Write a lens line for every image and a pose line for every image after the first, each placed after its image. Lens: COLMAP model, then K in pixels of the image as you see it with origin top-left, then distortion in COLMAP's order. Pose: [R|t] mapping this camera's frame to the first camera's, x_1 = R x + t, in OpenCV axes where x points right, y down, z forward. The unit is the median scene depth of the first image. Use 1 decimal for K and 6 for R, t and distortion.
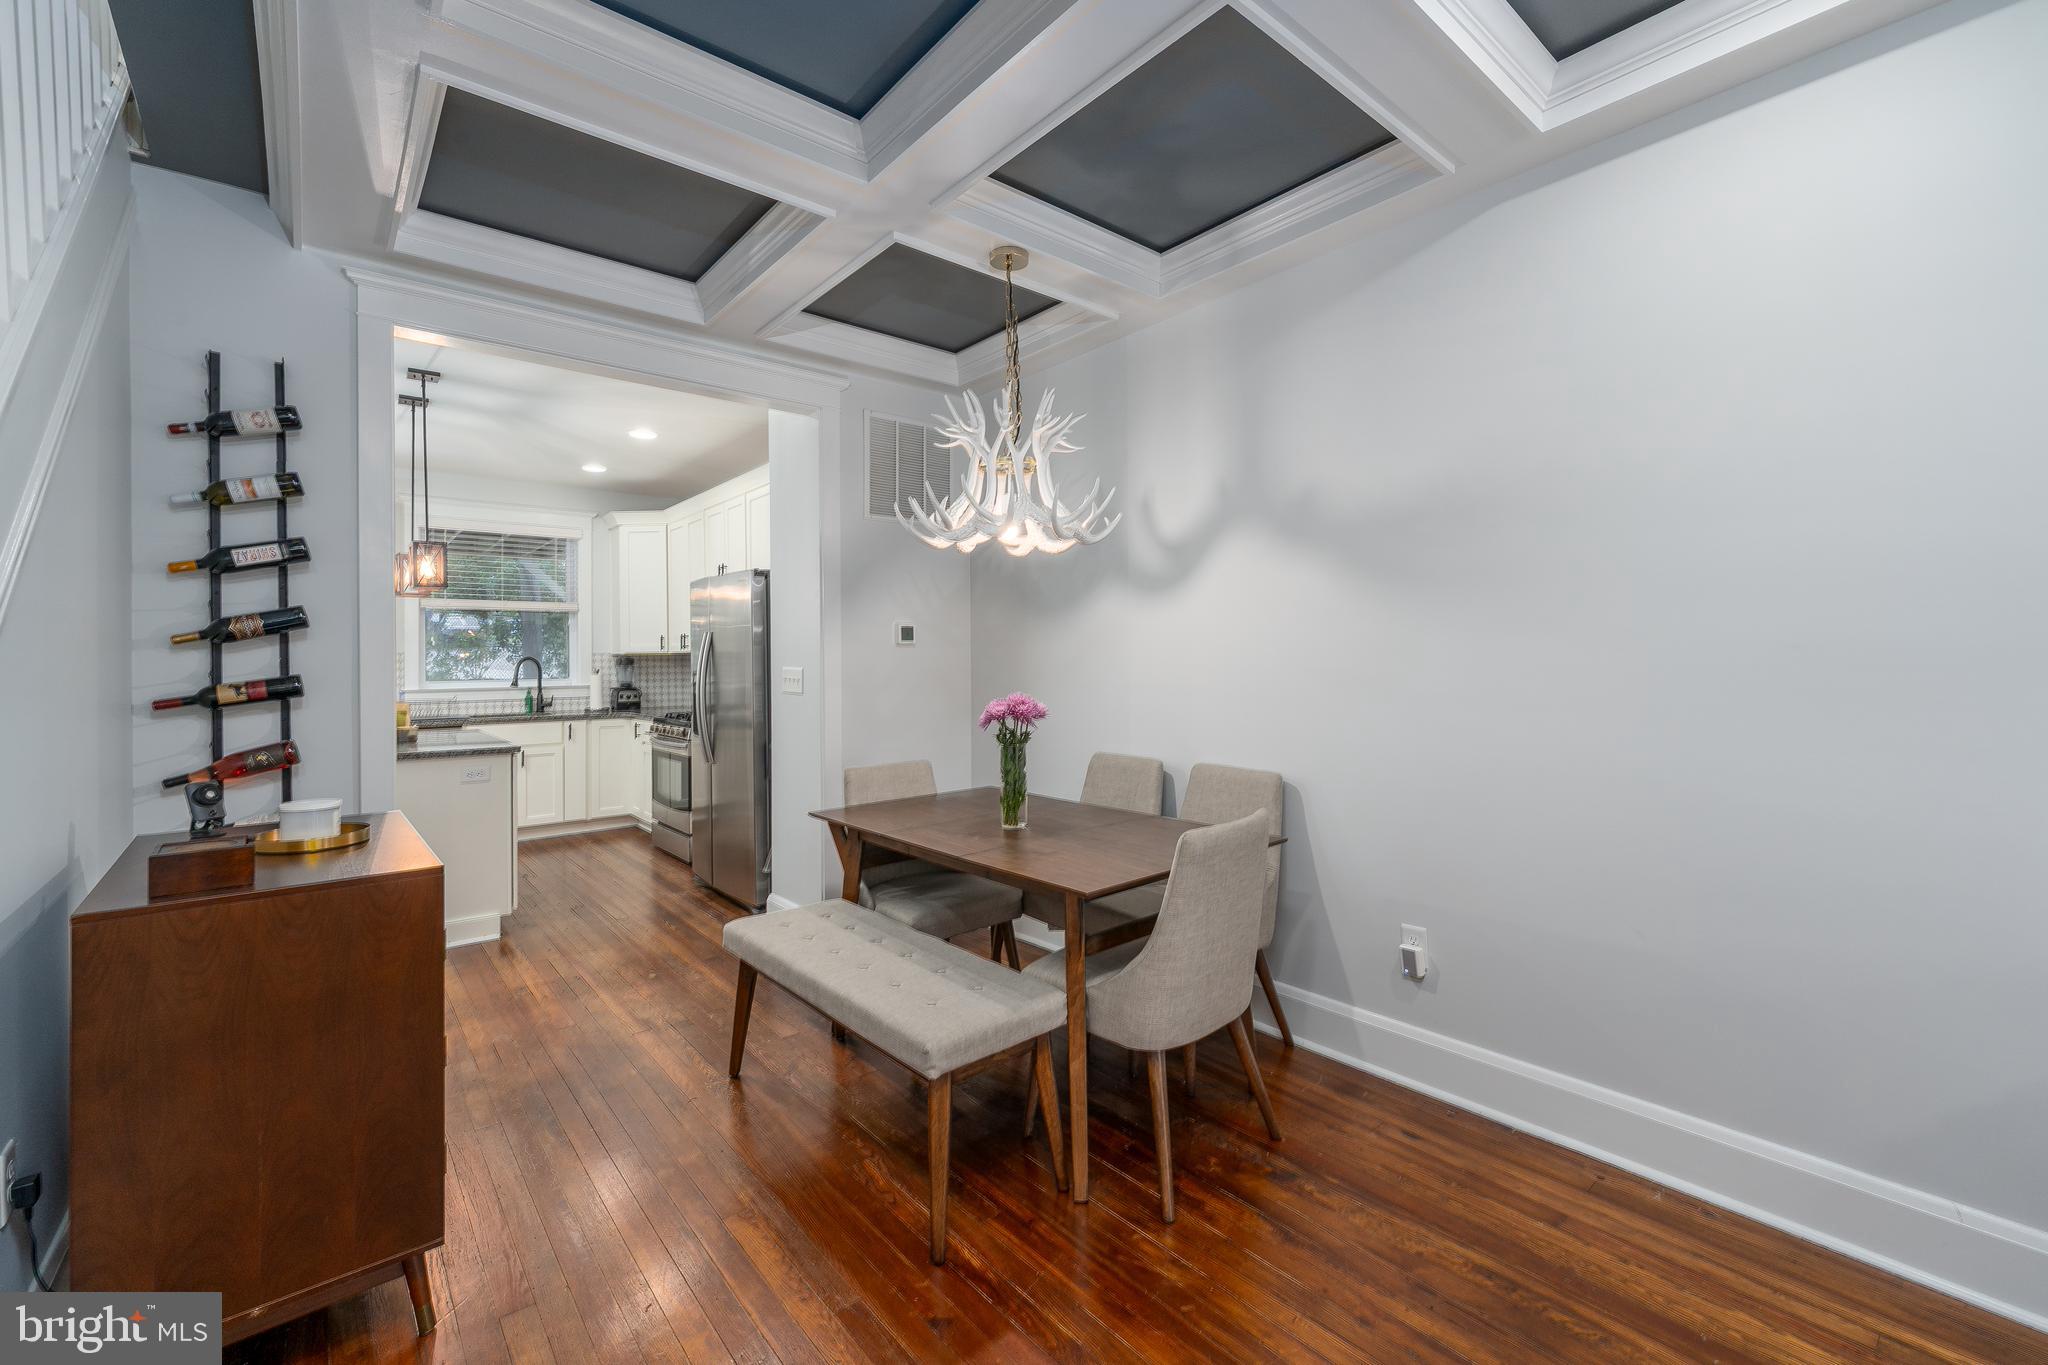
lens RADIAL K [[839.1, 0, 1043.4], [0, 839.1, 650.8], [0, 0, 1]] dist [0.000076, -0.001994]
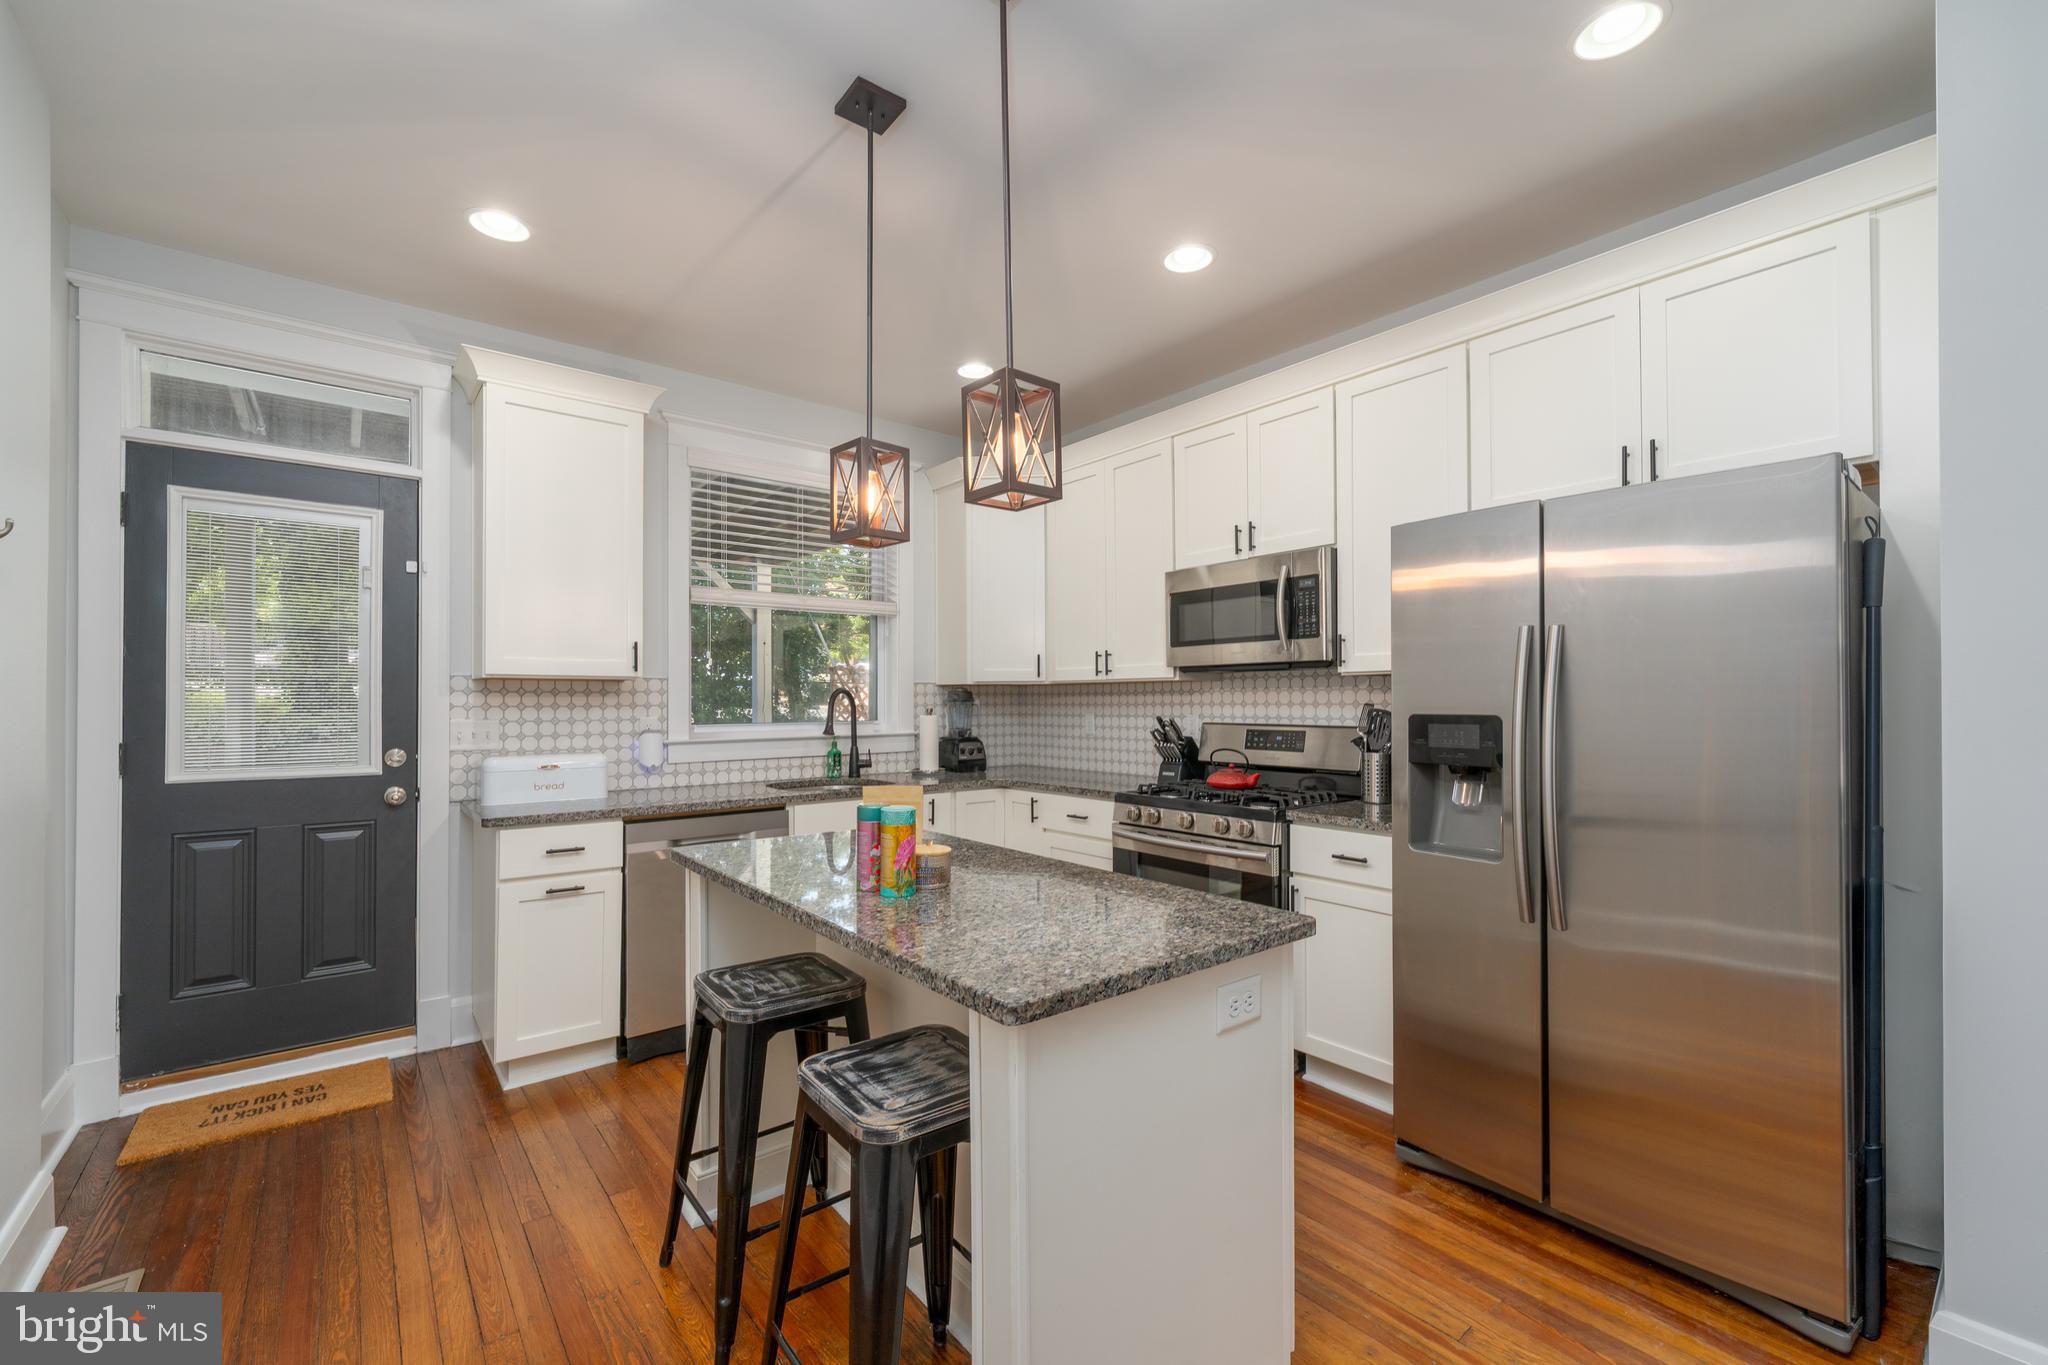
lens RADIAL K [[839.1, 0, 1031.7], [0, 839.1, 694.6], [0, 0, 1]] dist [0.000076, -0.001994]
pose [[0.999786, 0.007144, -0.019398, -1.080023], [-0.007088, 0.999970, 0.002962, 0.024159], [0.019419, -0.002824, 0.999807, 0.905857]]
